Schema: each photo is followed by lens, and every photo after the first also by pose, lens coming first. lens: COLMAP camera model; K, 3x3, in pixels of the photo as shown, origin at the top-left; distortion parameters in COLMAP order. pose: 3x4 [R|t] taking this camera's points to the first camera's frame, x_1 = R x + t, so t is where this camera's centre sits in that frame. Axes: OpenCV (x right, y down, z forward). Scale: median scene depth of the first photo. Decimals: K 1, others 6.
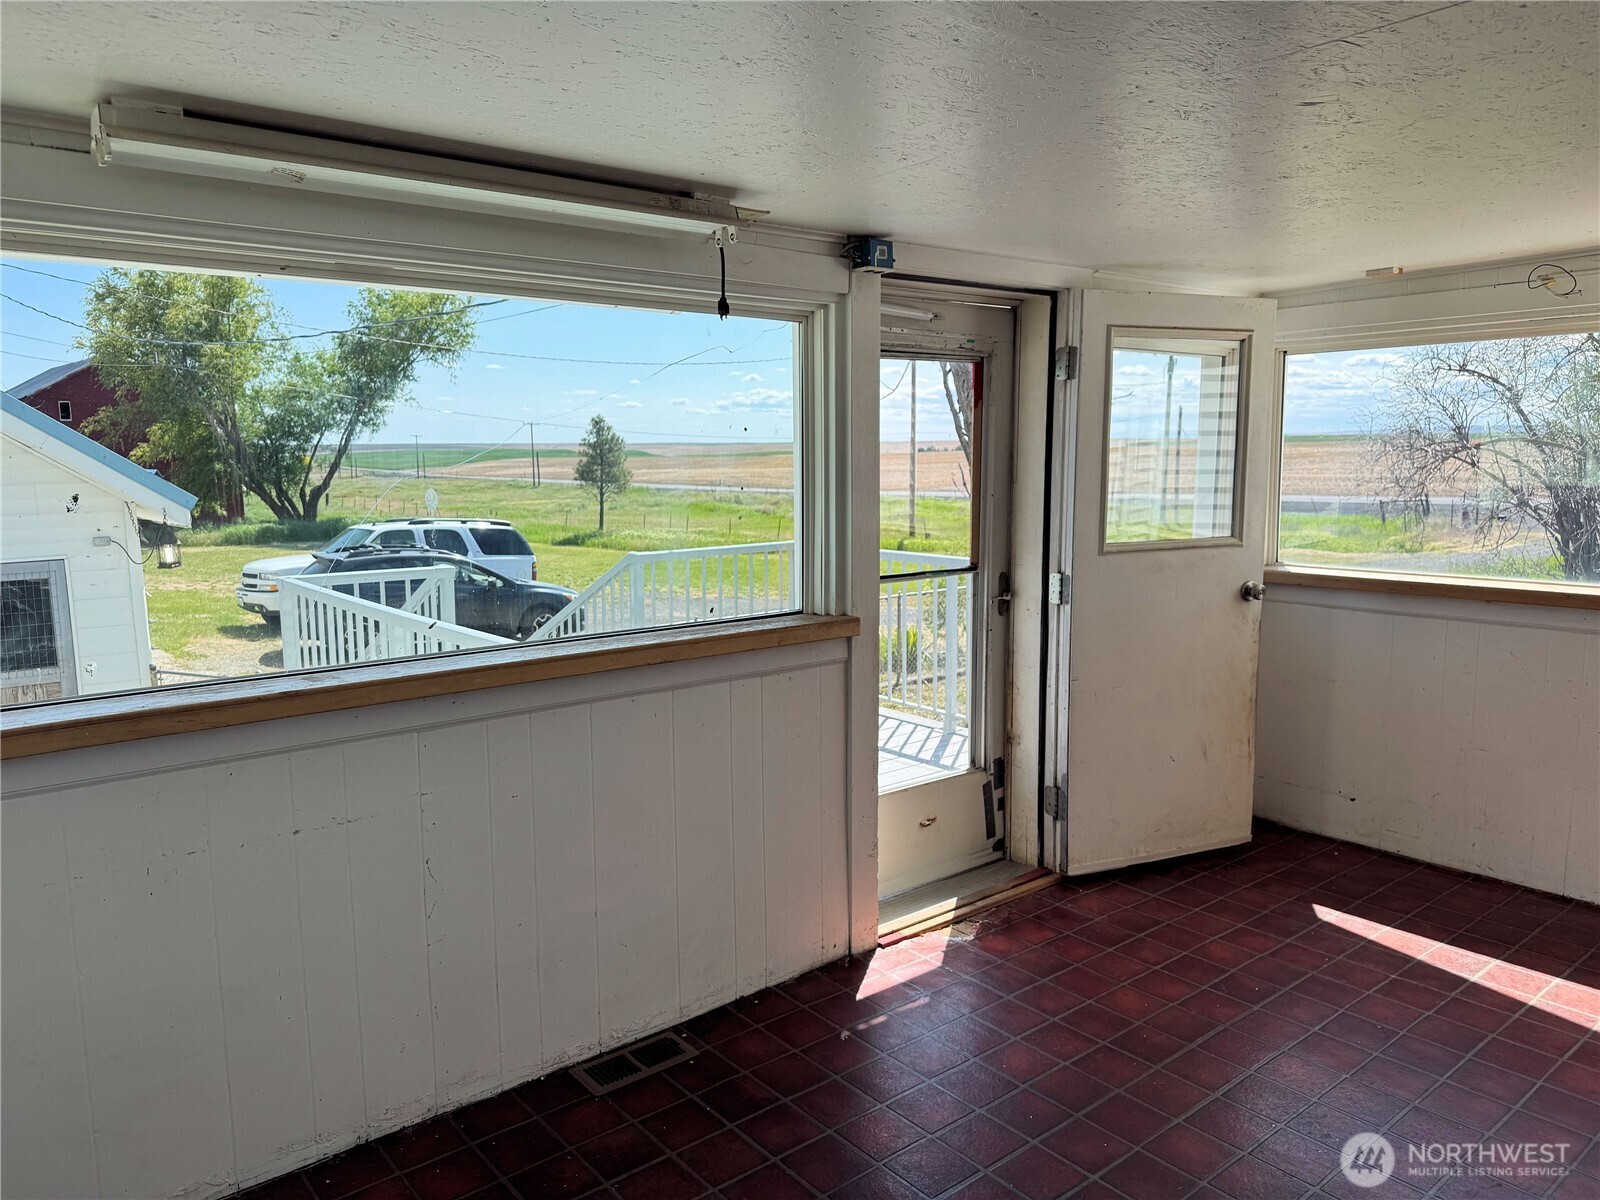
lens RADIAL K [[1122.0, 0, 808.6], [0, 1122.0, 597.4], [0, 0, 1]] dist [0.070800, -0.084067]
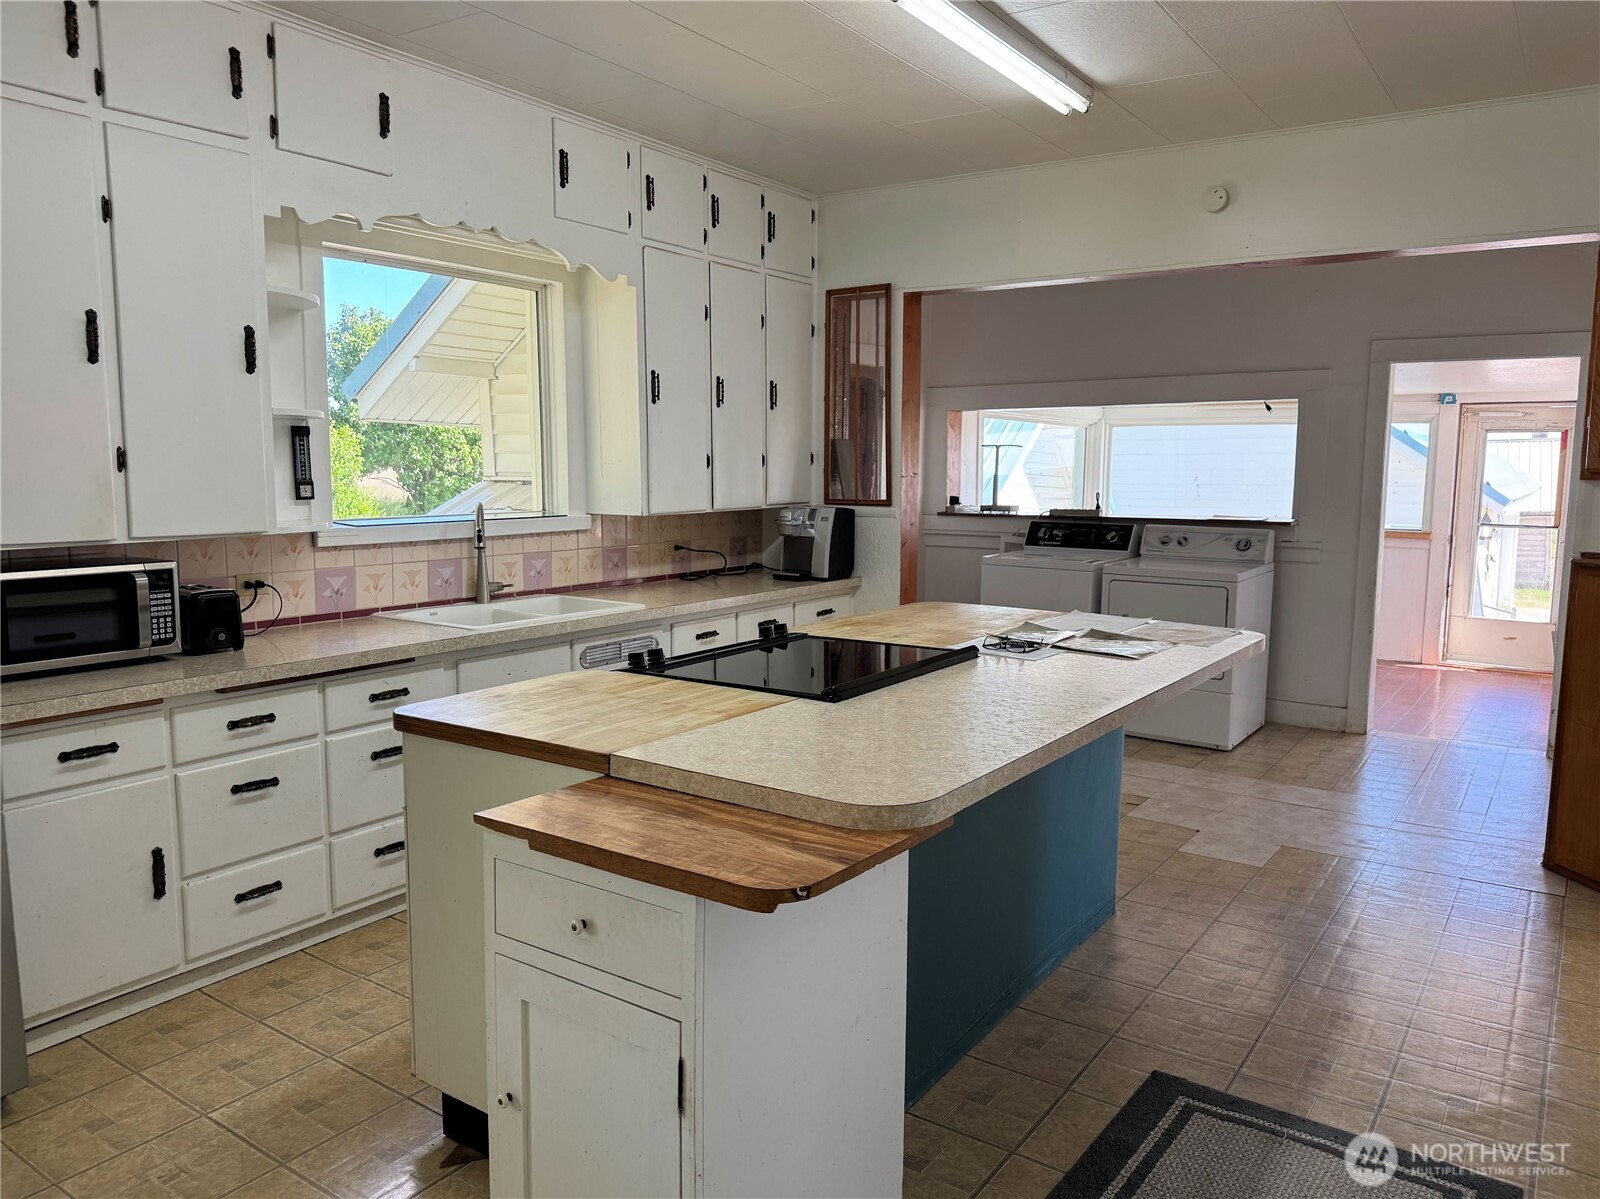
lens RADIAL K [[1124.1, 0, 800.0], [0, 1124.1, 599.5], [0, 0, 1]] dist [0.158243, -0.244837]
pose [[0.271832, 0.124952, -0.954198, 0.796732], [-0.139057, 0.986229, 0.089531, 0.048999], [0.952245, 0.108350, 0.285464, -0.420931]]
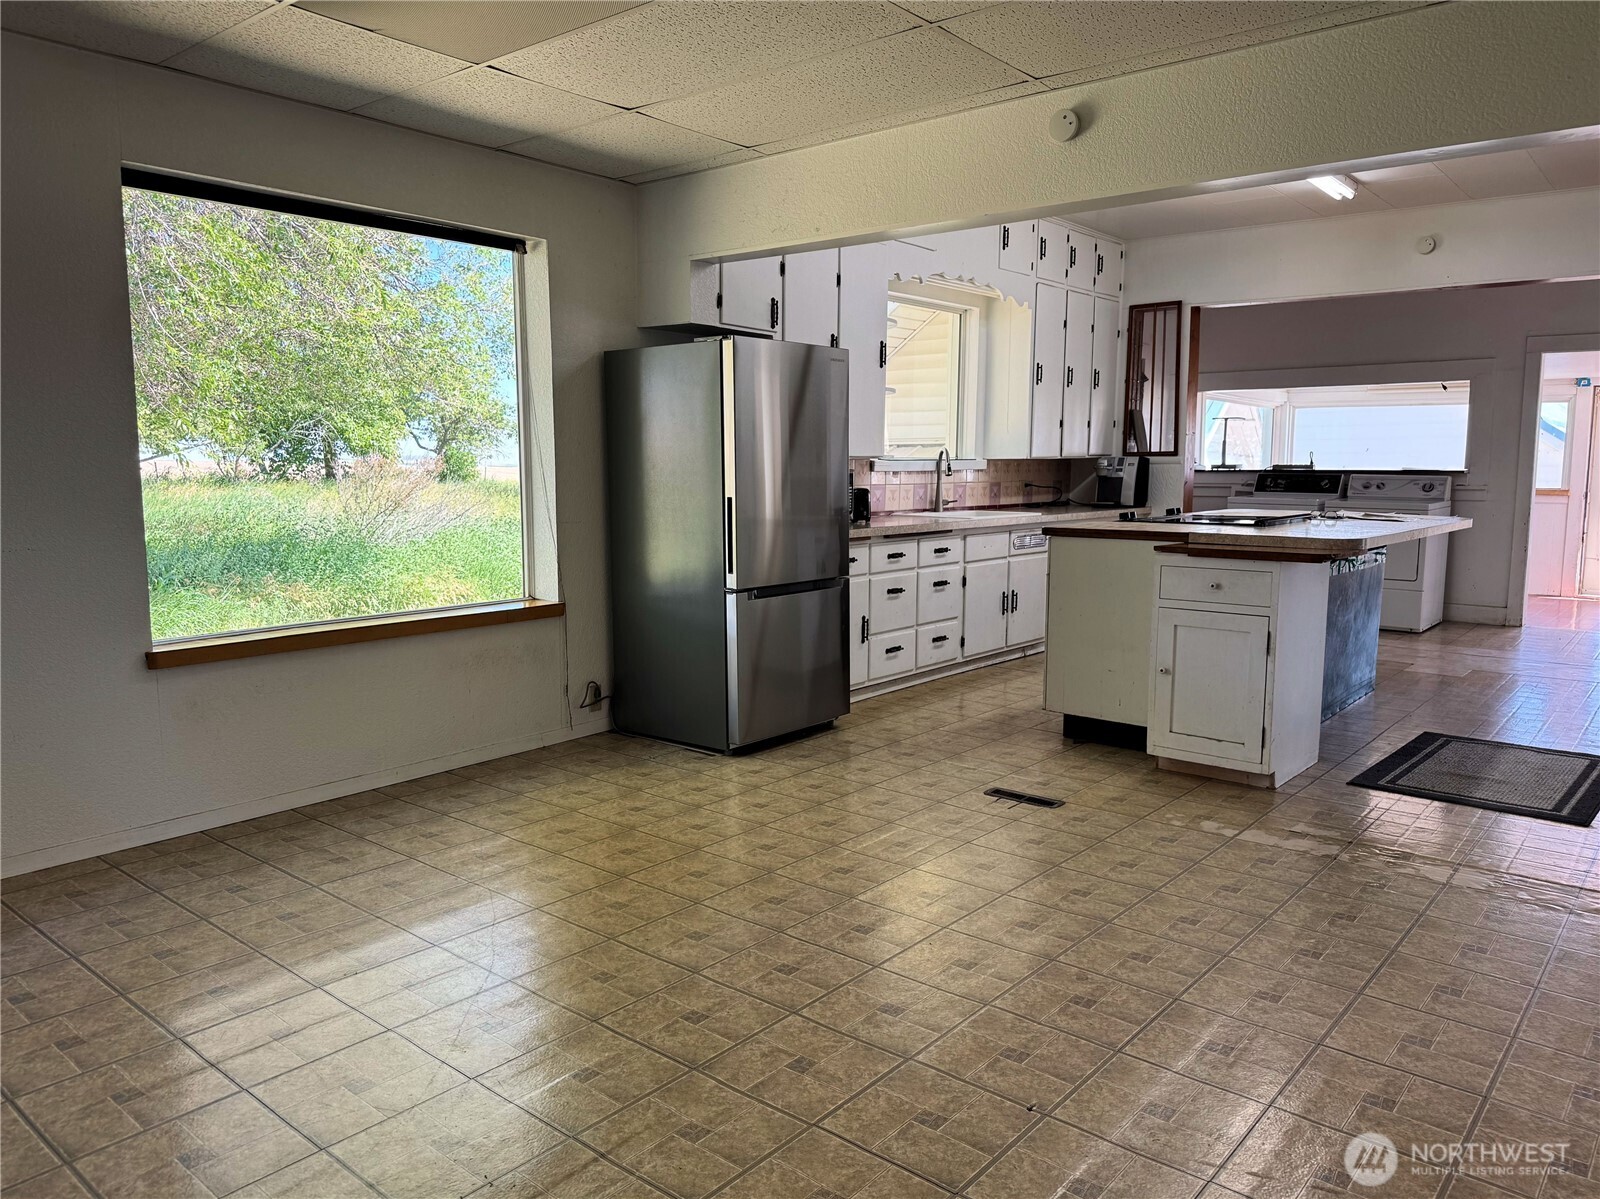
lens RADIAL K [[1122.0, 0, 808.6], [0, 1122.0, 596.9], [0, 0, 1]] dist [0.070800, -0.084067]
pose [[0.191753, 0.123092, -0.973693, 1.026781], [-0.135037, 0.985977, 0.098052, 0.107055], [0.972109, 0.112683, 0.205686, -0.647352]]
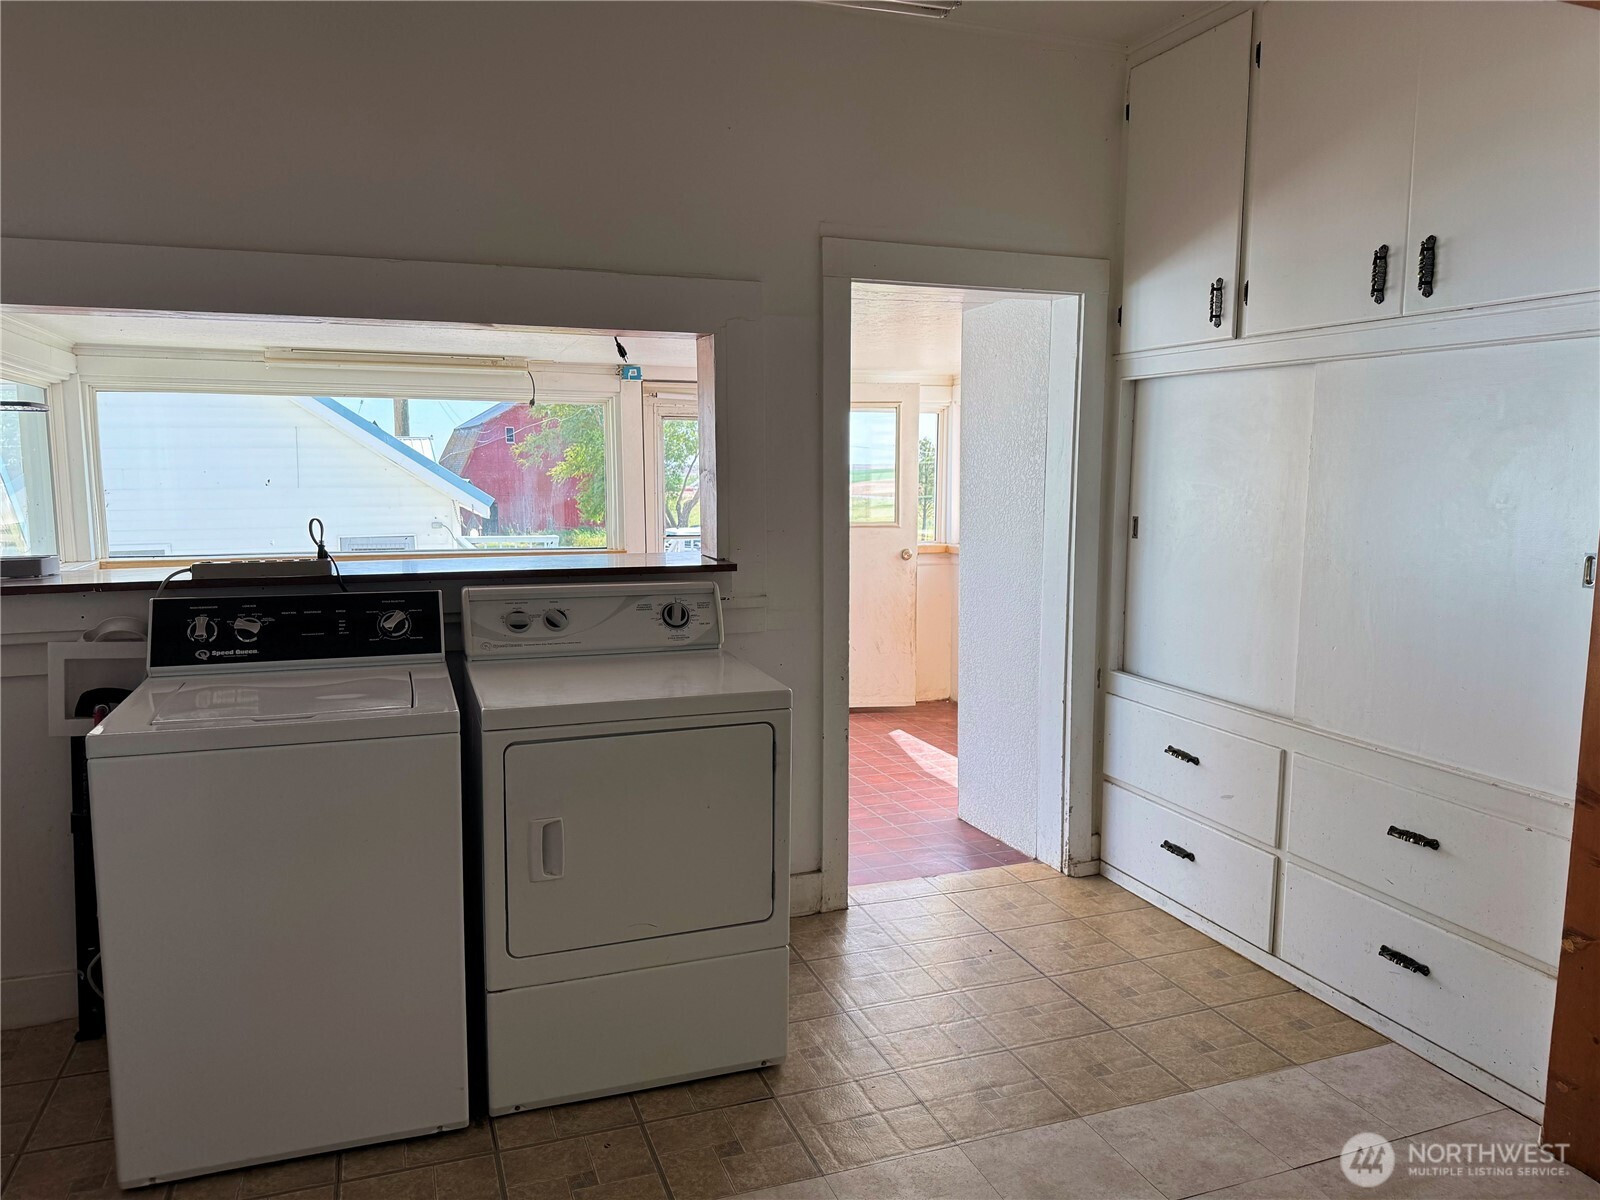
lens RADIAL K [[1122.0, 0, 808.6], [0, 1122.0, 597.4], [0, 0, 1]] dist [0.070800, -0.084067]
pose [[0.944851, 0.046000, -0.324253, 0.354471], [-0.051940, 0.998603, -0.009681, 0.036912], [0.323355, 0.025989, 0.945921, -0.281308]]
